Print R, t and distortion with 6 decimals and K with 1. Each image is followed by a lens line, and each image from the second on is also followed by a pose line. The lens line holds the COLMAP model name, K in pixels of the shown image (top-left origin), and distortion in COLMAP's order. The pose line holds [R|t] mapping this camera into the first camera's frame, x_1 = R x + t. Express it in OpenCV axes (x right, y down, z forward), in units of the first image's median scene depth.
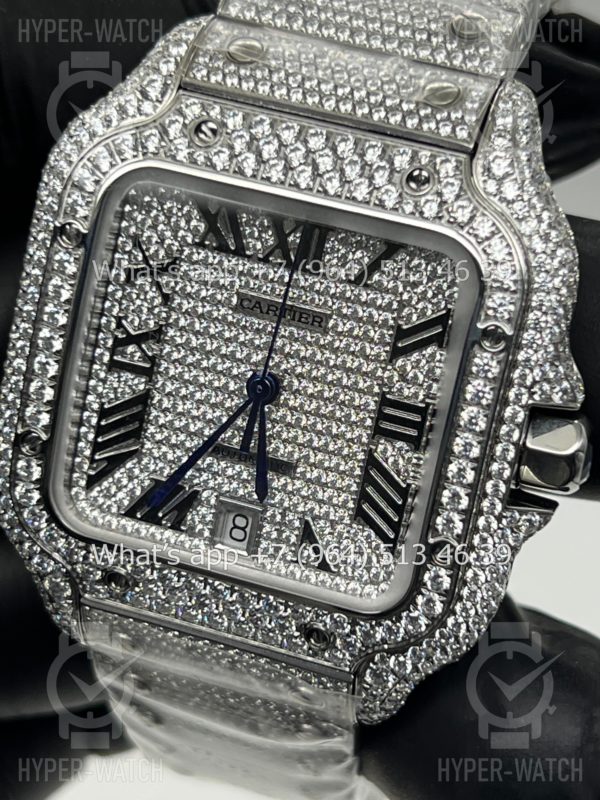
lens RADIAL K [[1961.3, 0, 304.9], [0, 1961.3, 402.7], [0, 0, 1]] dist [0.257575, 0.000000]
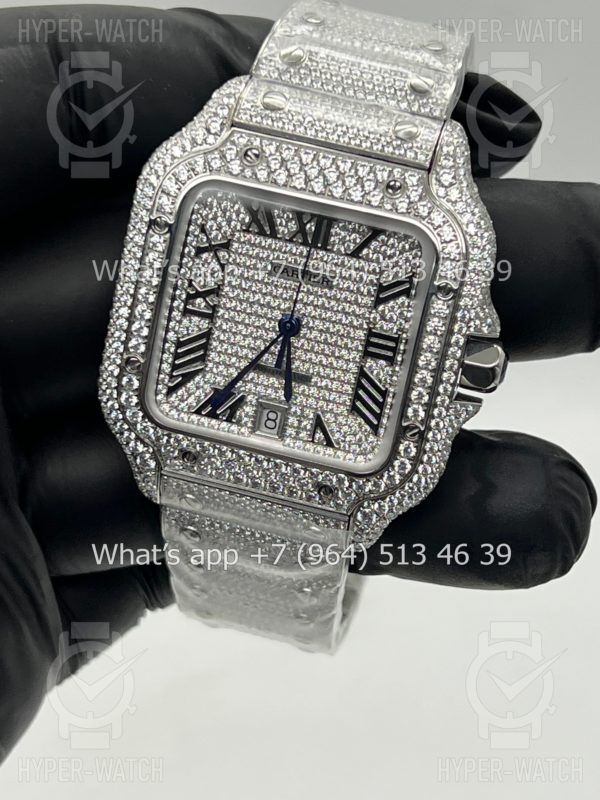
lens RADIAL K [[1961.3, 0, 292.2], [0, 1961.3, 404.0], [0, 0, 1]] dist [0.257575, 0.000000]
pose [[0.996389, -0.013354, 0.083852, -0.145969], [0.011701, 0.999728, 0.020175, 0.022080], [-0.084098, -0.019121, 0.996274, -0.499769]]
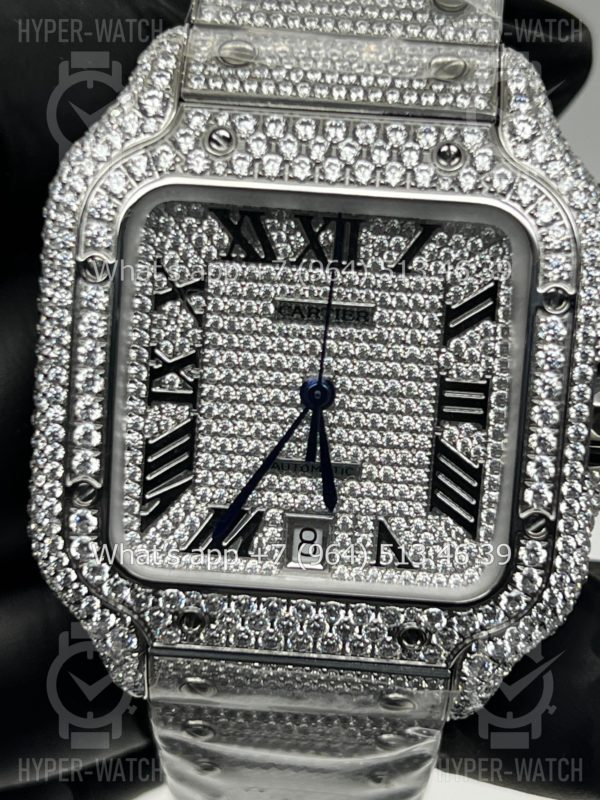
lens RADIAL K [[1961.3, 0, 303.6], [0, 1961.3, 399.1], [0, 0, 1]] dist [0.257575, 0.000000]
pose [[0.966014, -0.168206, 0.196275, -0.217822], [0.173345, 0.984818, -0.009181, 0.002934], [-0.191751, 0.042892, 0.980506, 0.052678]]
